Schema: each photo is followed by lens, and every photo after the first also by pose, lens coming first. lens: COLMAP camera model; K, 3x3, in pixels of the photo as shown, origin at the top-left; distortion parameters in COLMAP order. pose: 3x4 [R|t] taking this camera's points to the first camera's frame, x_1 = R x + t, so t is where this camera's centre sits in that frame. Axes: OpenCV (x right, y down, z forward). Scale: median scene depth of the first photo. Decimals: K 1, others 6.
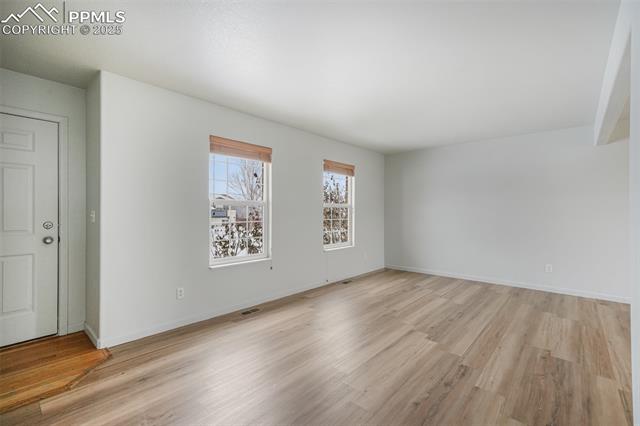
lens RADIAL K [[276.5, 0, 323.7], [0, 276.5, 213.3], [0, 0, 1]] dist [0.003442, -0.000013]
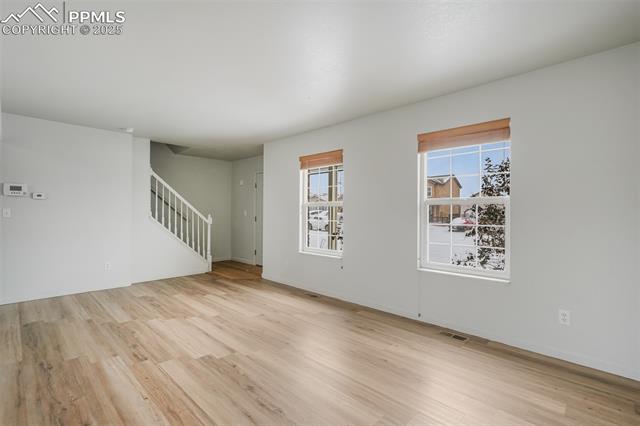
lens RADIAL K [[301.4, 0, 323.0], [0, 301.4, 211.9], [0, 0, 1]] dist [-0.001700, 0.002162]
pose [[-0.029875, -0.005762, -0.999537, 1.441246], [-0.010828, 0.999927, -0.005440, 0.003252], [0.999495, 0.010661, -0.029935, 1.517633]]
